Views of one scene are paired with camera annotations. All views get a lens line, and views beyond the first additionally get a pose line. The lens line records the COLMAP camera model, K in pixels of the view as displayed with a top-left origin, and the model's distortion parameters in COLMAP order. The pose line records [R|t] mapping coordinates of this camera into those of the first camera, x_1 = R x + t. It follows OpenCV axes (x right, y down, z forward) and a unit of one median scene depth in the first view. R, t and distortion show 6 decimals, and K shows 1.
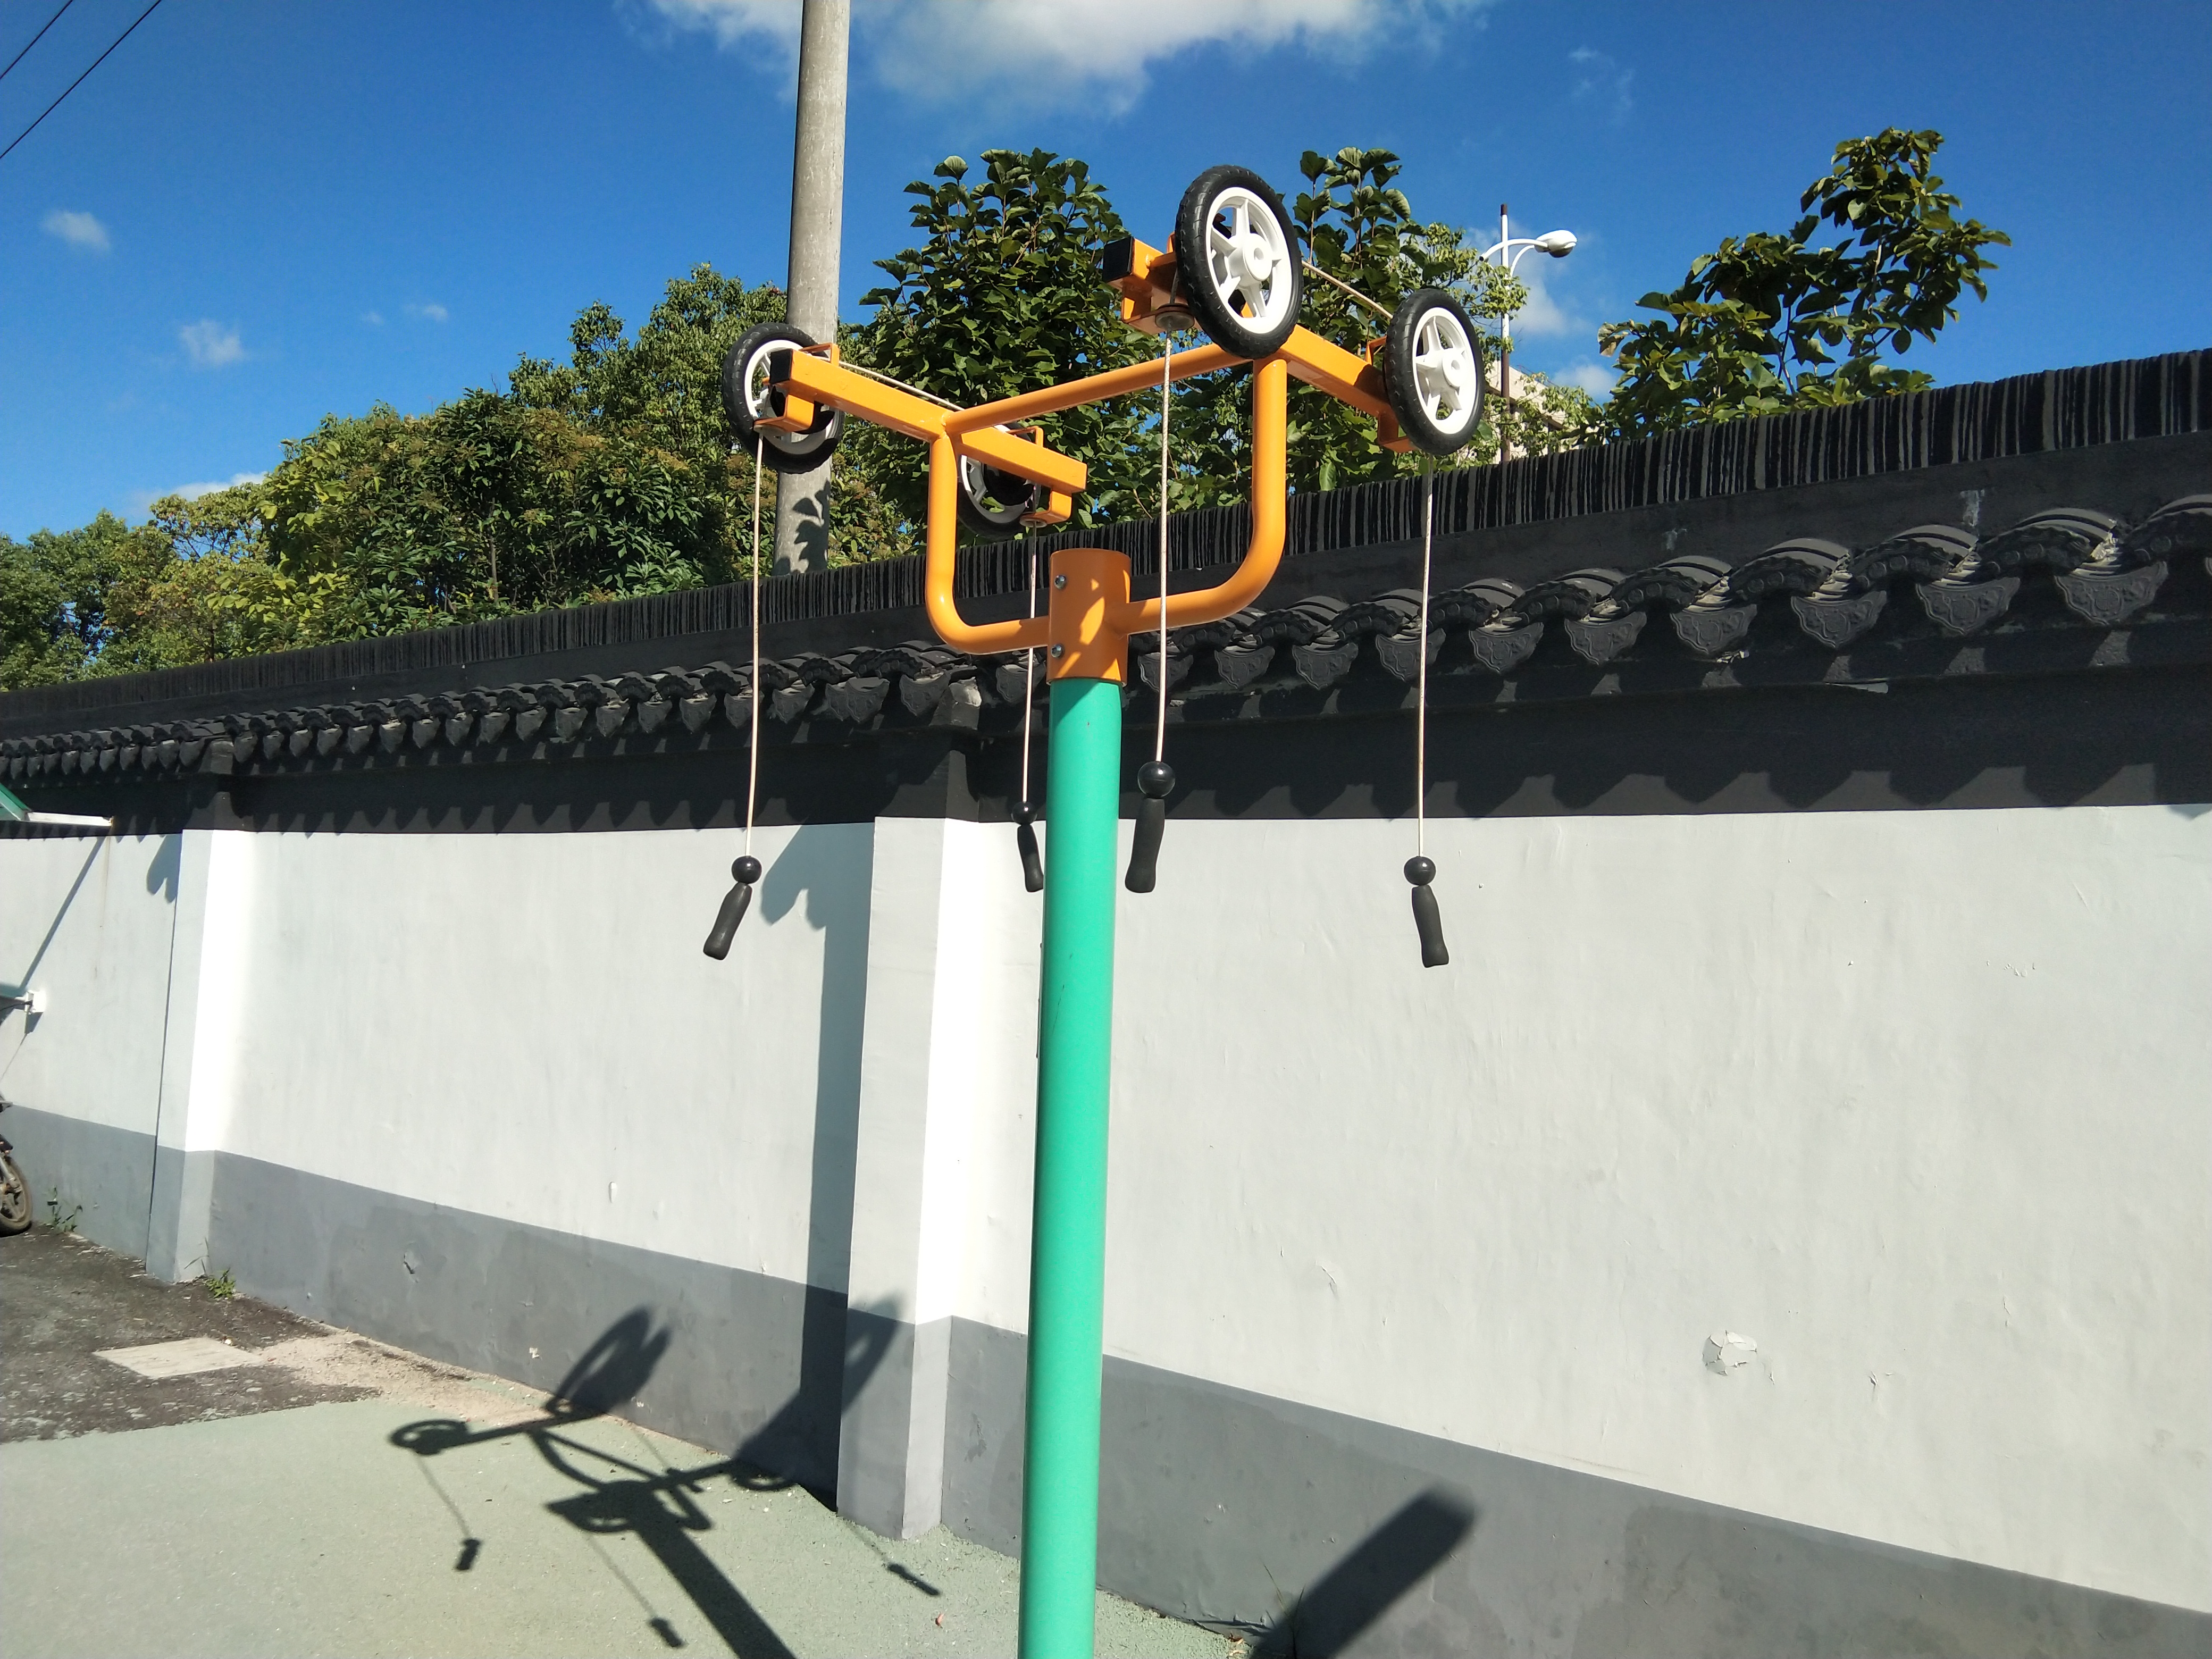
lens RADIAL K [[1763.3, 0, 1106.0], [0, 1763.3, 829.5], [0, 0, 1]] dist [0.111237, -0.177360]
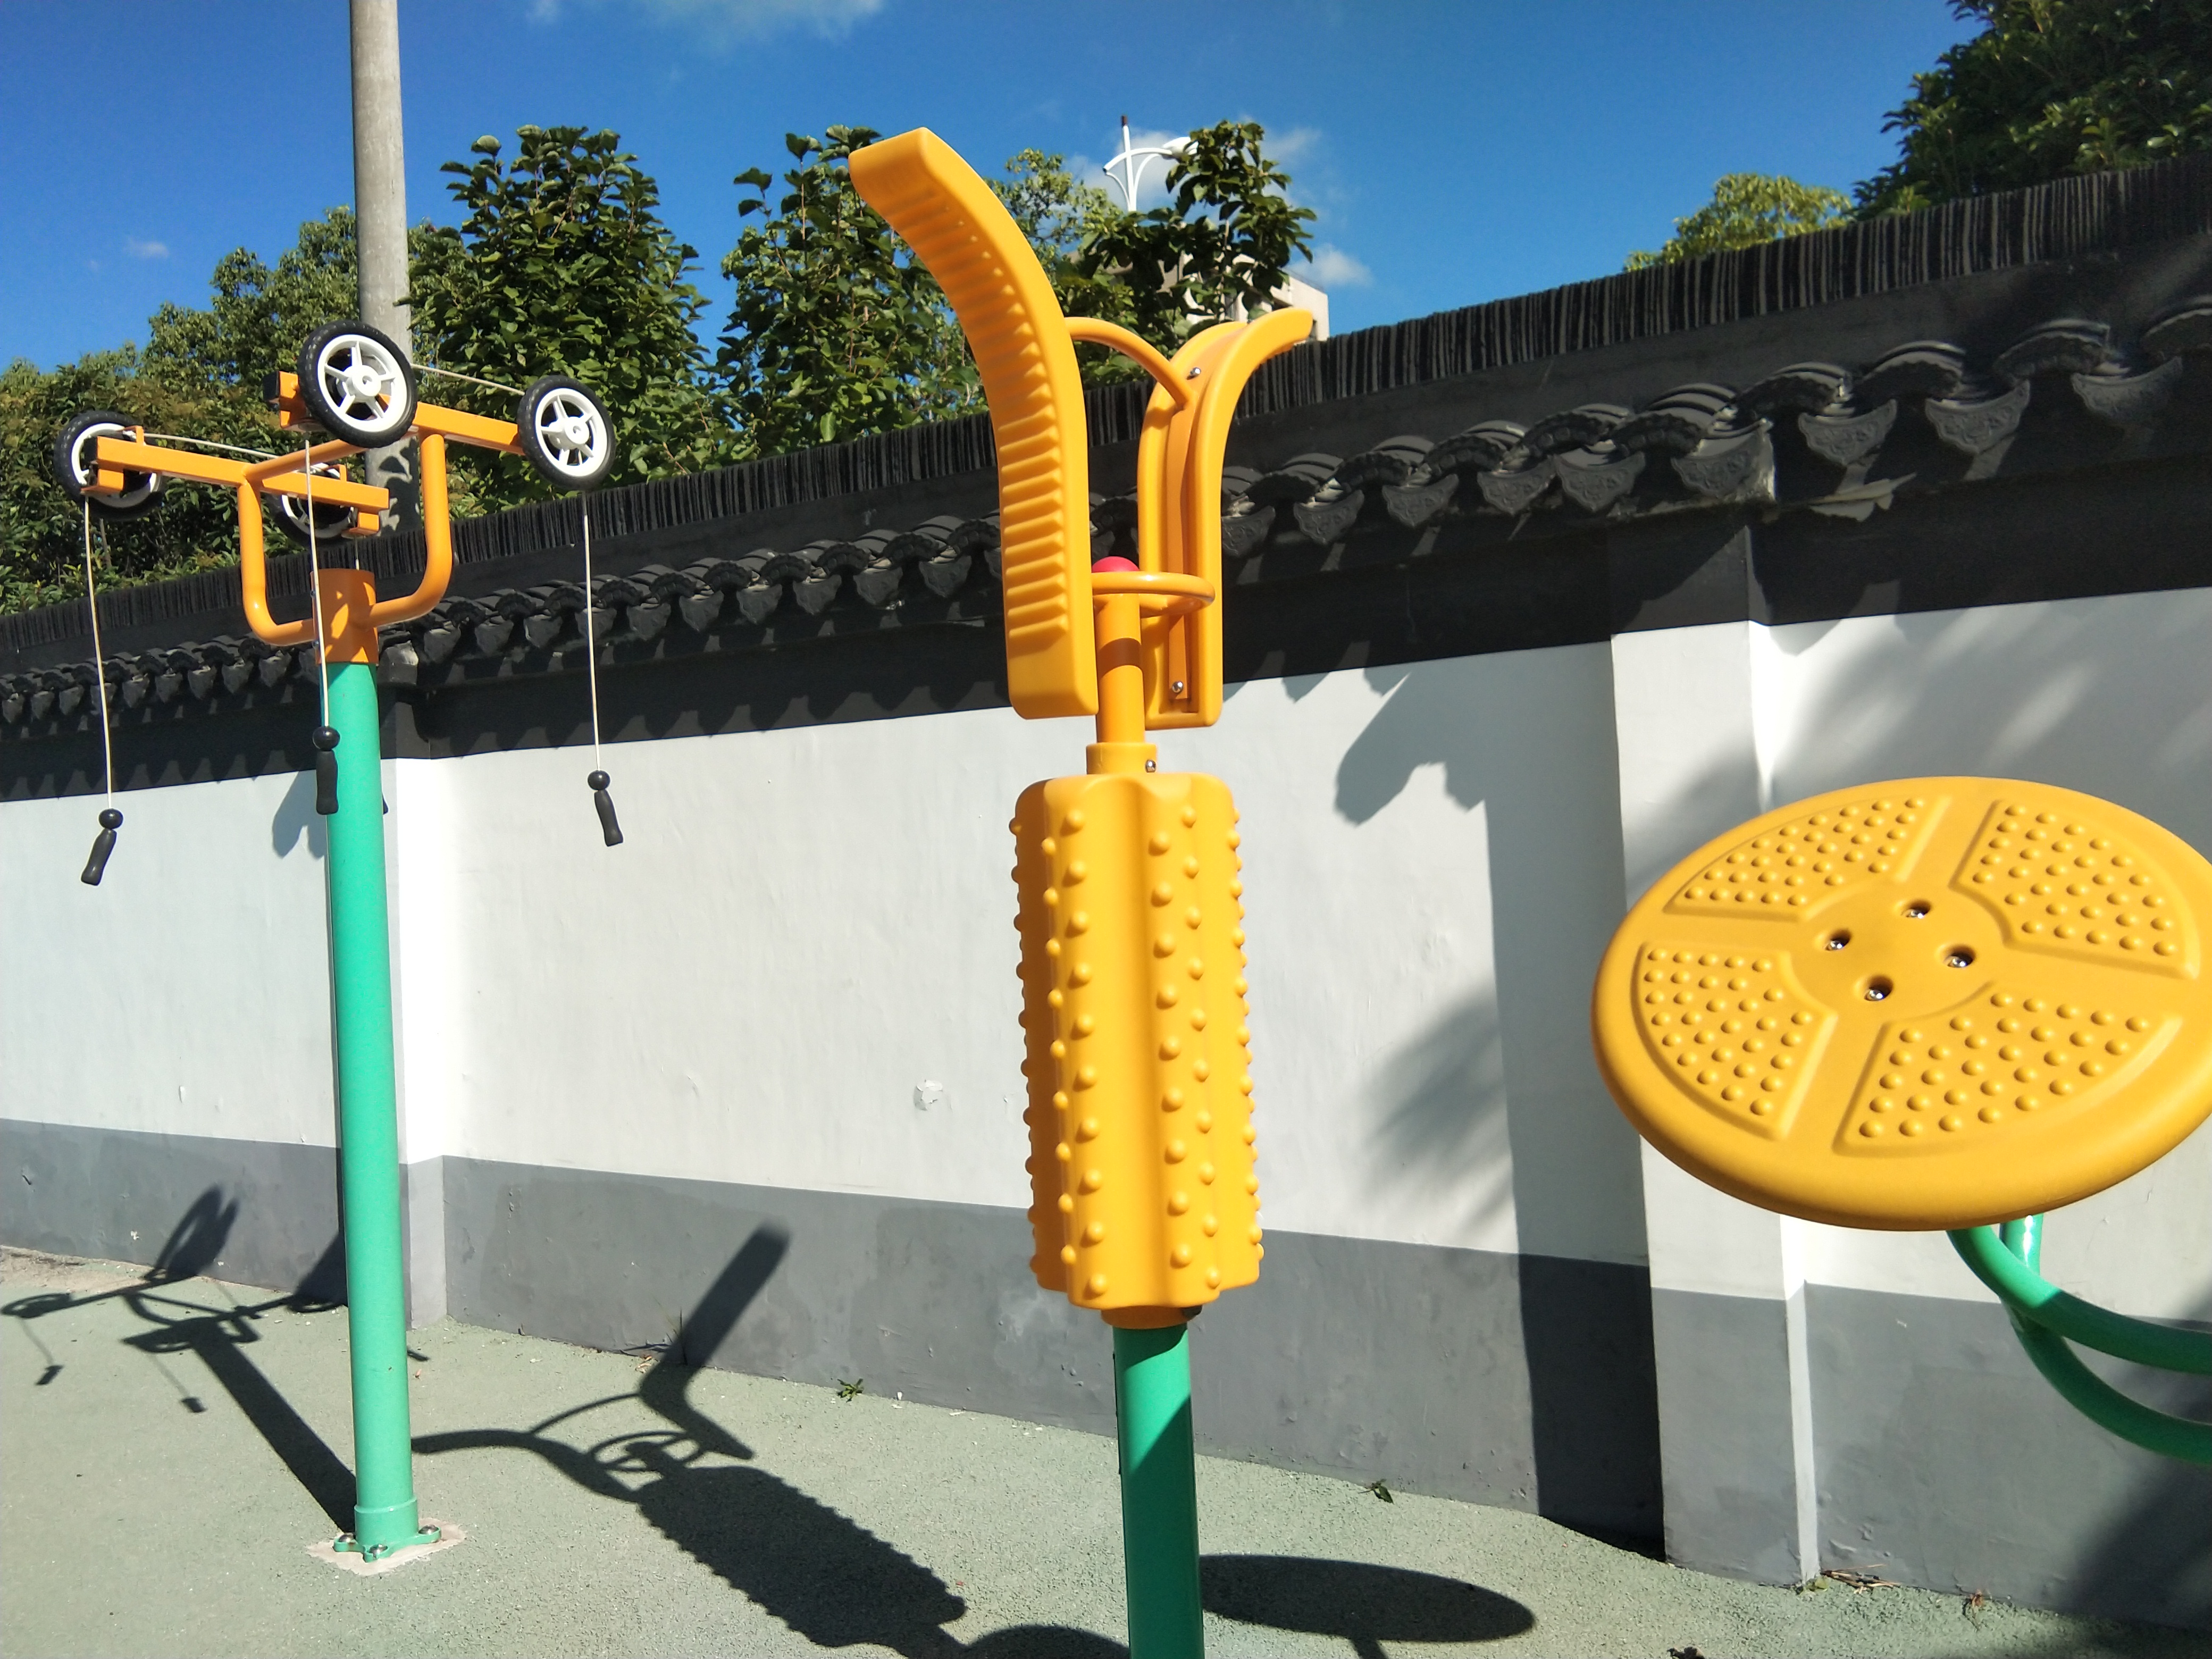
lens RADIAL K [[1763.3, 0, 1106.0], [0, 1763.3, 829.5], [0, 0, 1]] dist [0.111237, -0.177360]
pose [[0.989359, -0.084636, 0.118346, 0.227279], [0.077440, 0.994932, 0.064142, 0.001106], [-0.123175, -0.054295, 0.990899, -0.270220]]
